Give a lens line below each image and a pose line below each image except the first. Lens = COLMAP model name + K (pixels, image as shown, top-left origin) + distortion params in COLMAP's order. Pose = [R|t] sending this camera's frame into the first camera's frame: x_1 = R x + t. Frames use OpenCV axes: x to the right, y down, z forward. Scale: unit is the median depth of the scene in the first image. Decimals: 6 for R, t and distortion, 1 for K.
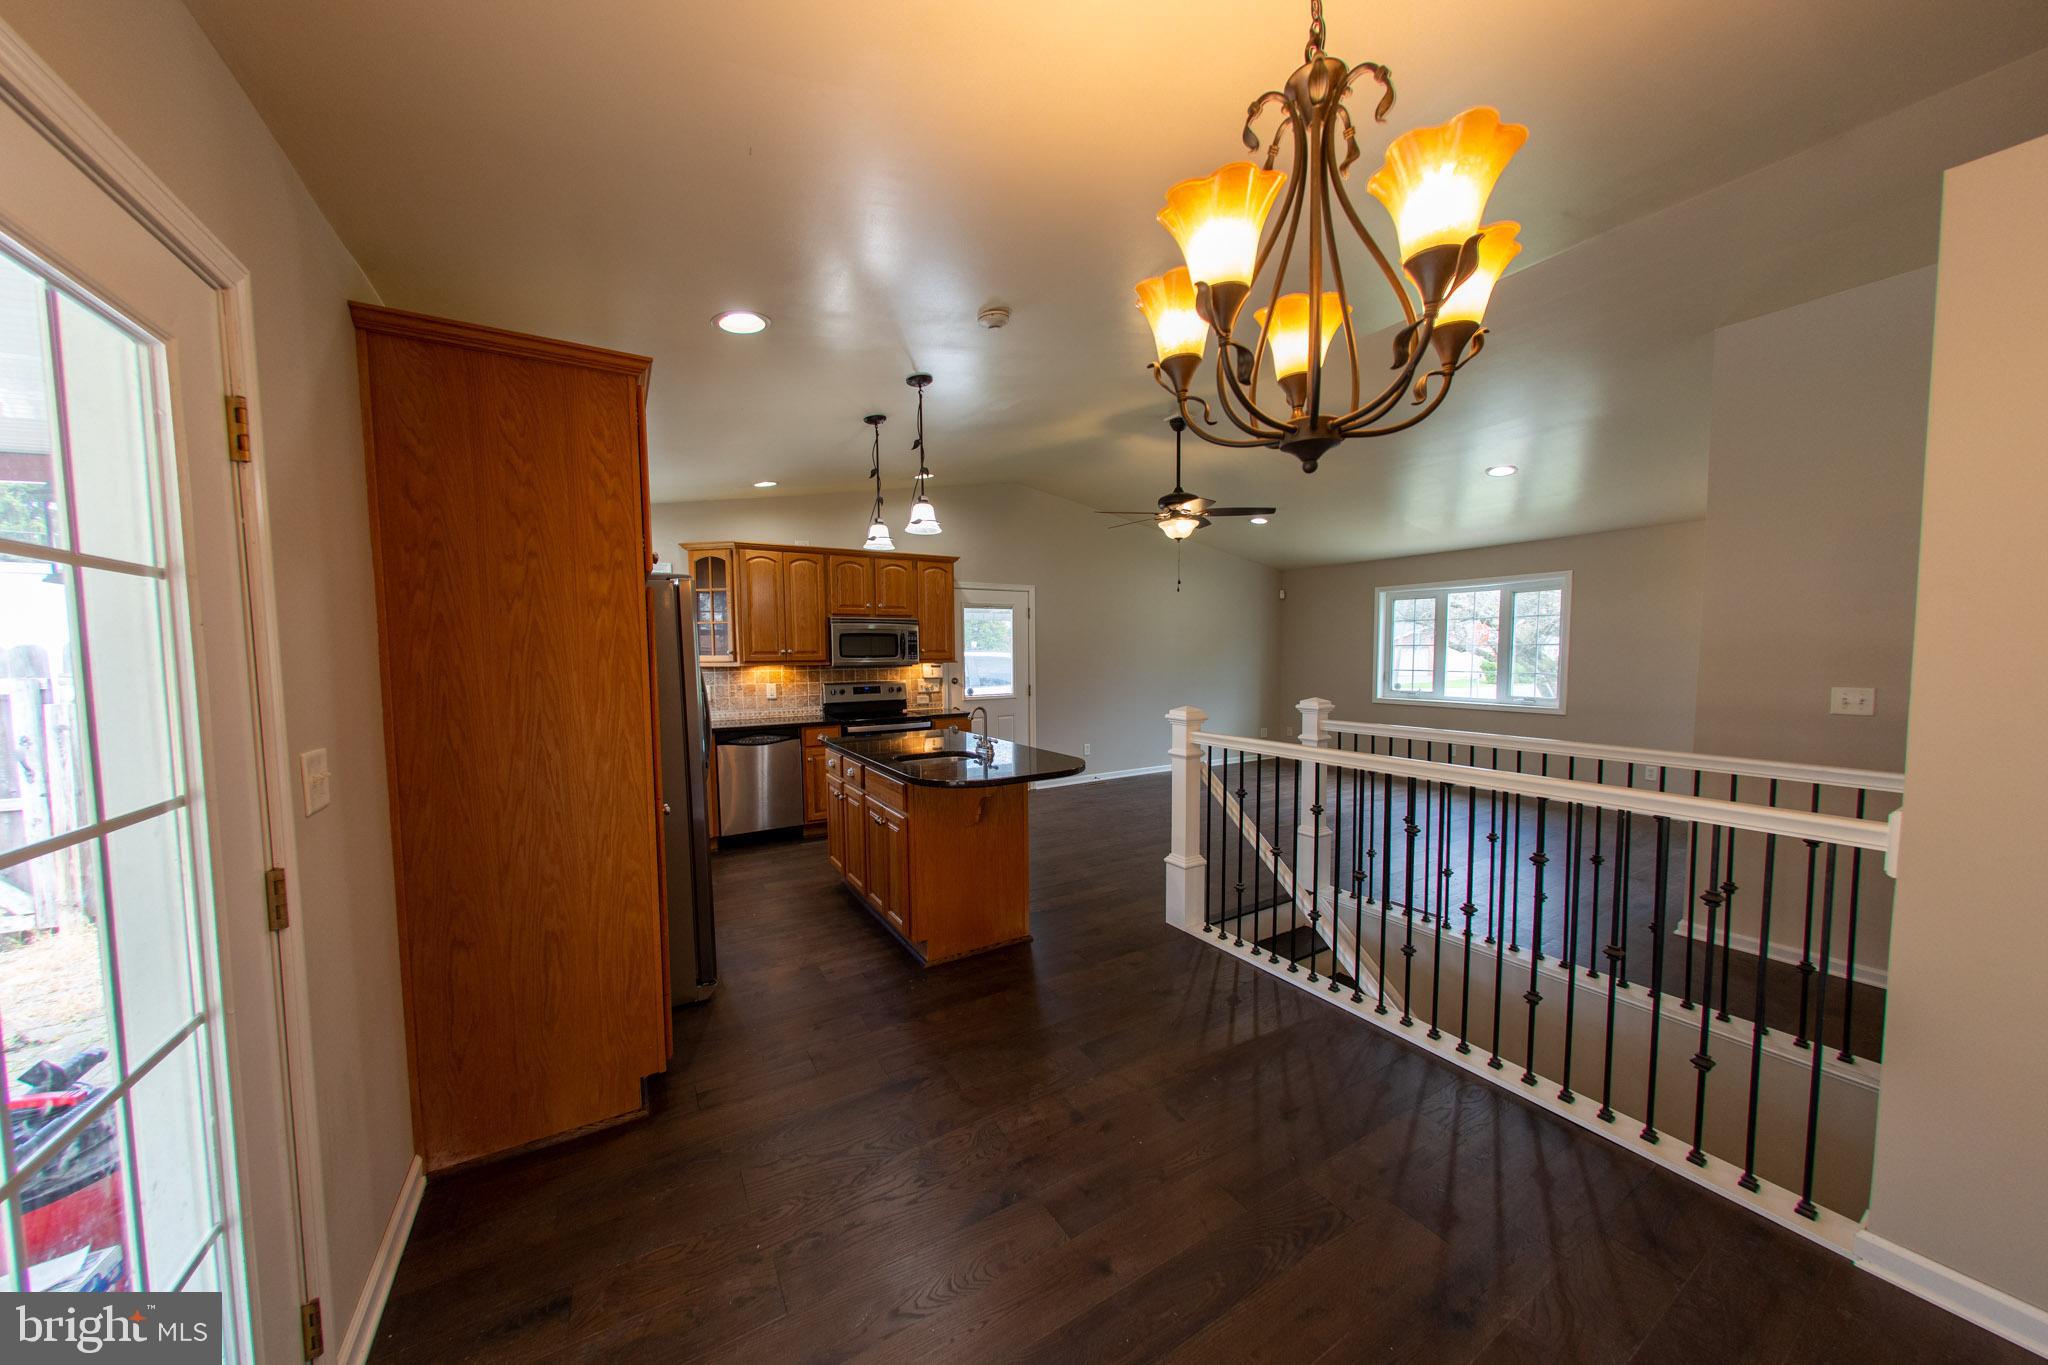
lens RADIAL K [[685.5, 0, 1023.4], [0, 685.5, 702.1], [0, 0, 1]] dist [0.000898, 0.000066]
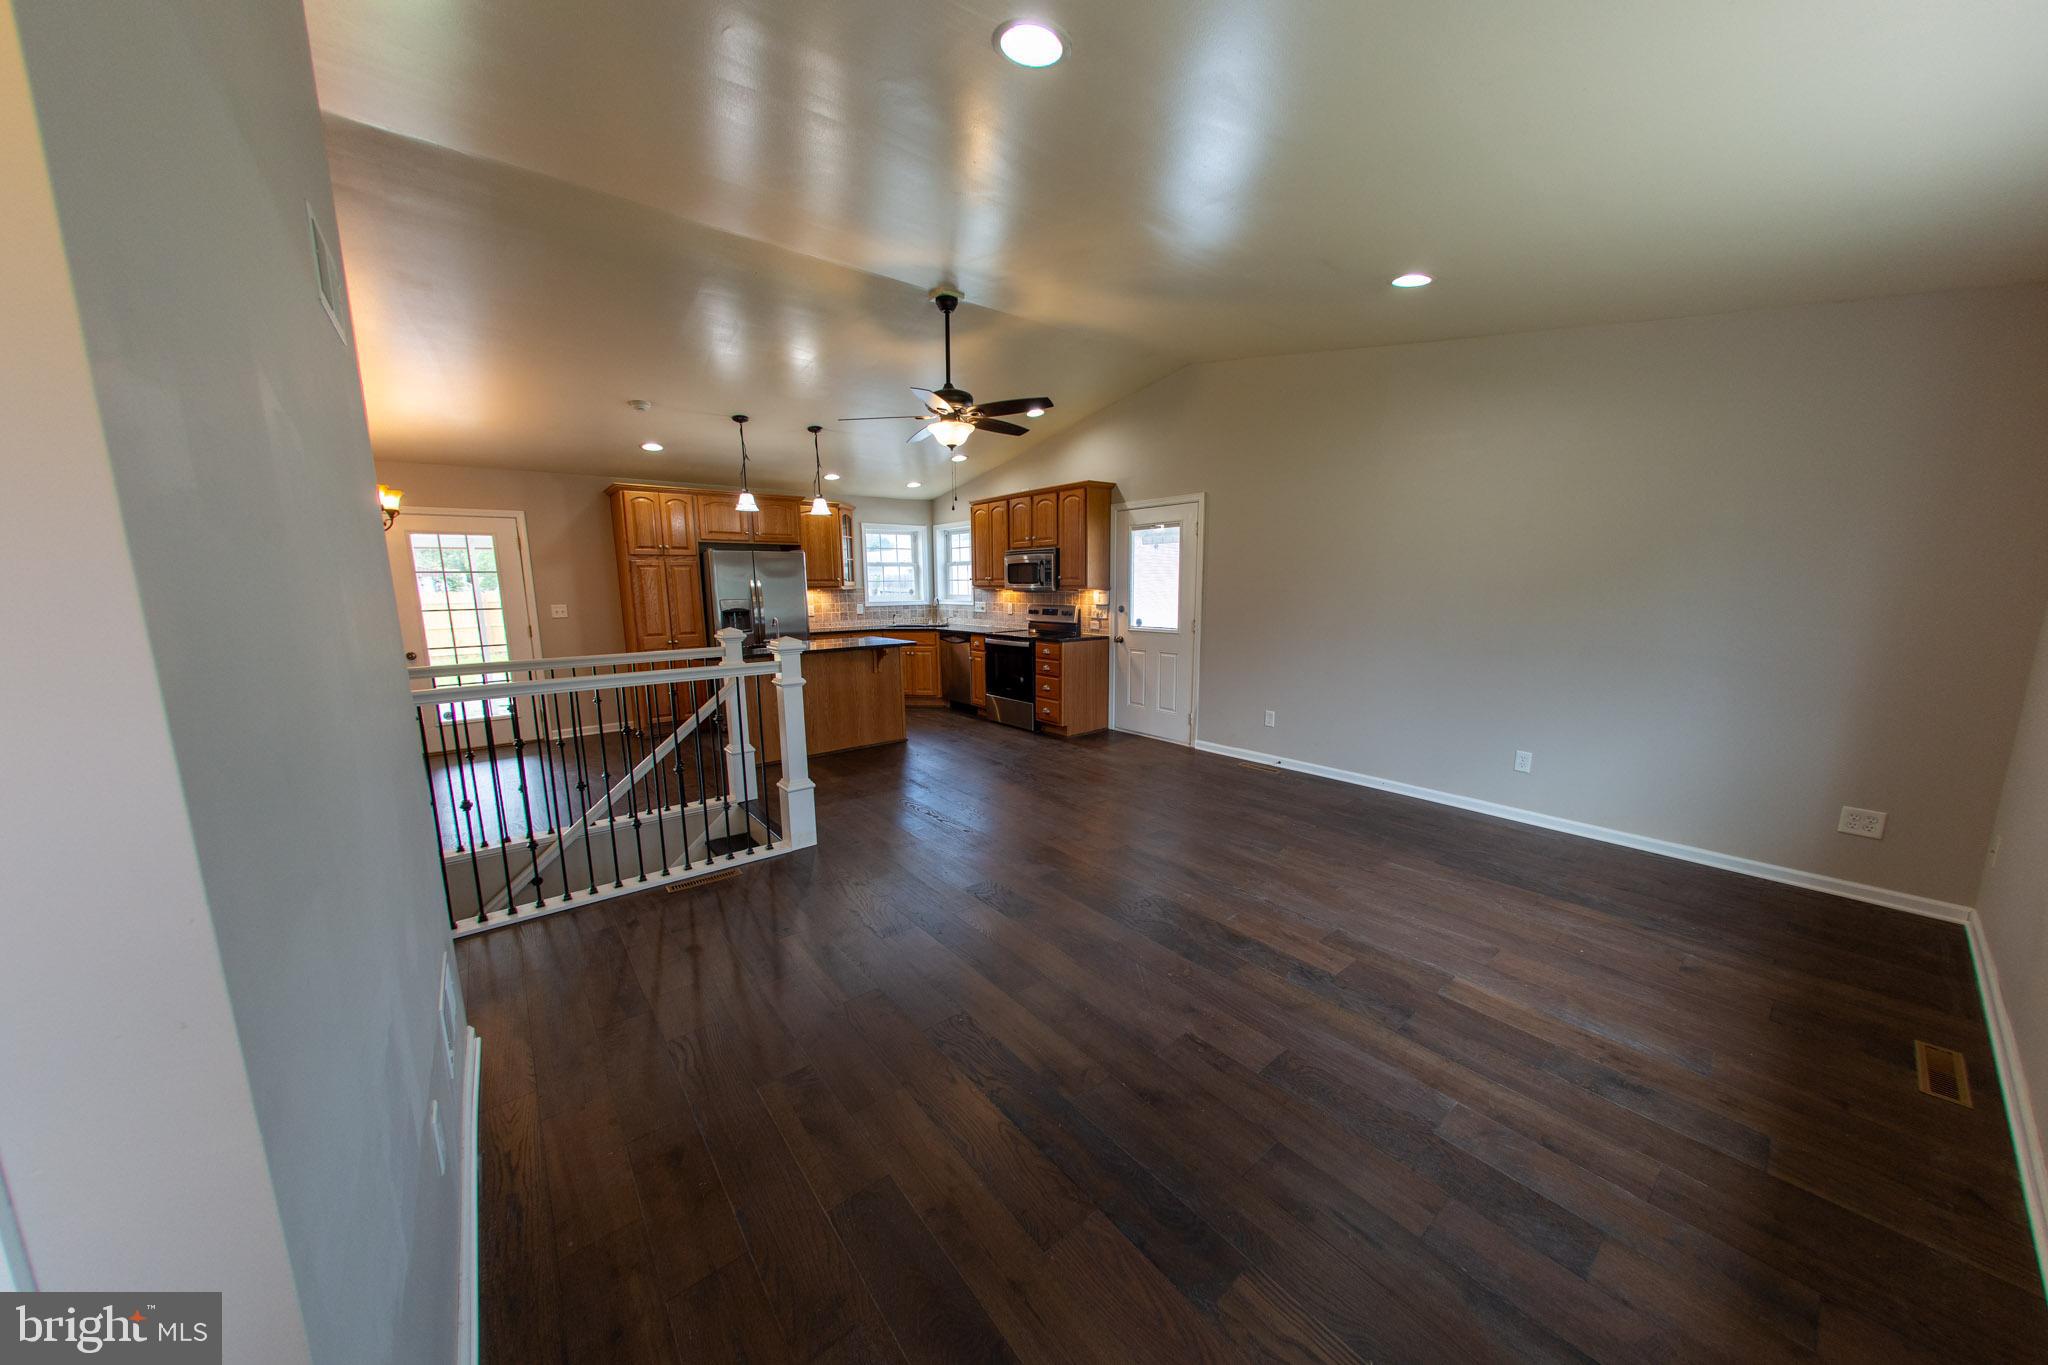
lens RADIAL K [[677.5, 0, 1023.9], [0, 677.5, 690.9], [0, 0, 1]] dist [-0.002329, -0.000069]
pose [[0.135284, 0.159370, -0.977906, 0.854354], [-0.075861, 0.985748, 0.150153, -0.051816], [0.987898, 0.053872, 0.145446, 0.758729]]
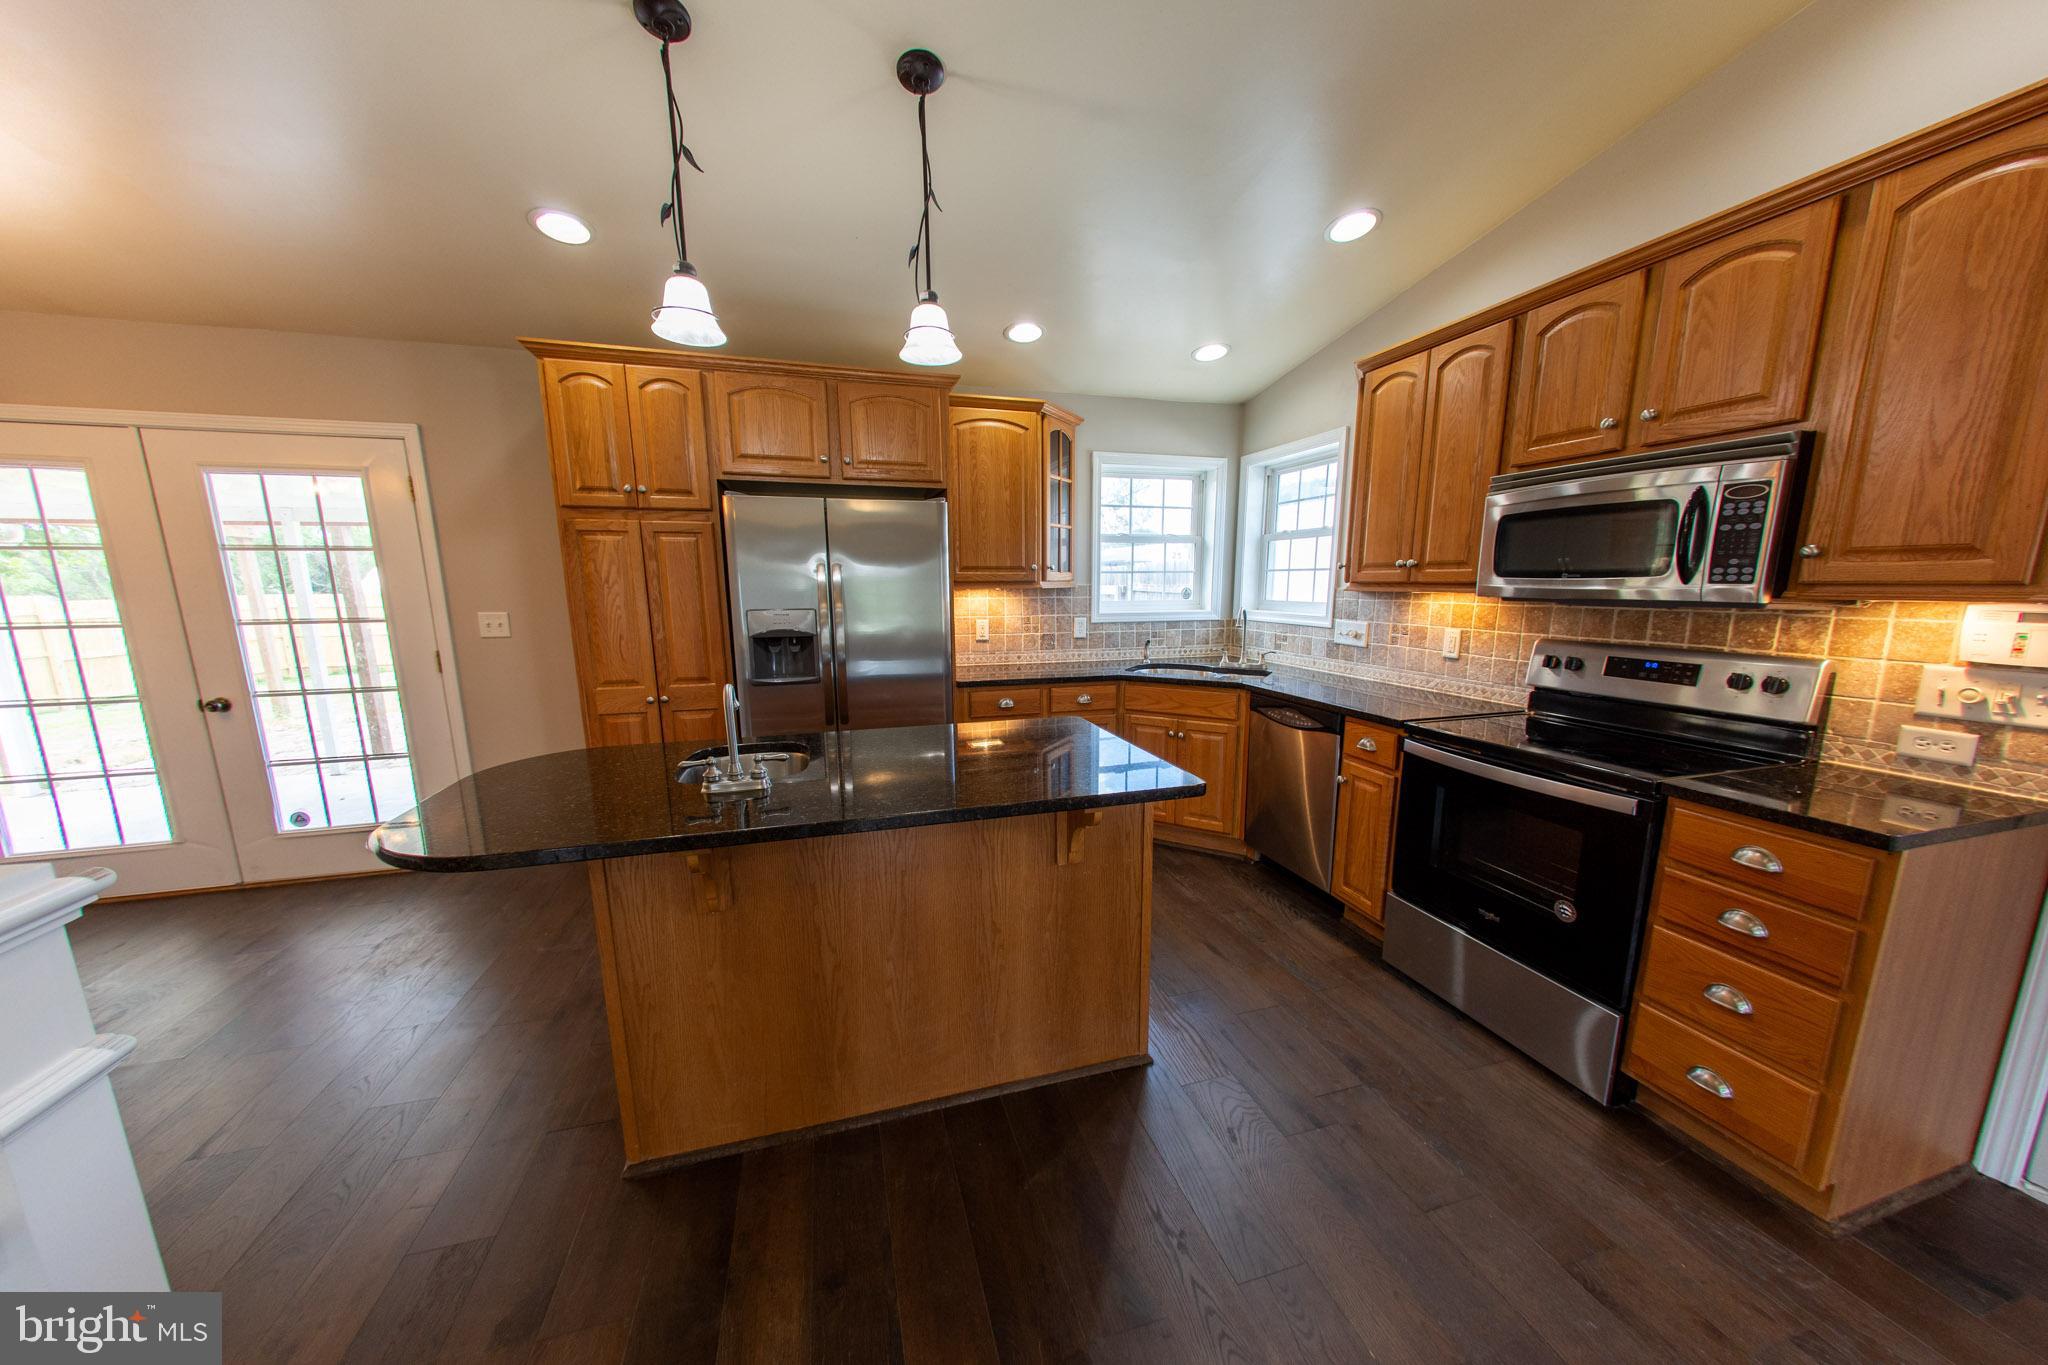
lens RADIAL K [[685.5, 0, 1023.4], [0, 685.5, 702.1], [0, 0, 1]] dist [0.000898, 0.000066]
pose [[-0.242411, 0.173002, -0.954624, 0.178397], [-0.079026, 0.977182, 0.197158, -0.043190], [0.966950, 0.123233, -0.223208, 0.731897]]
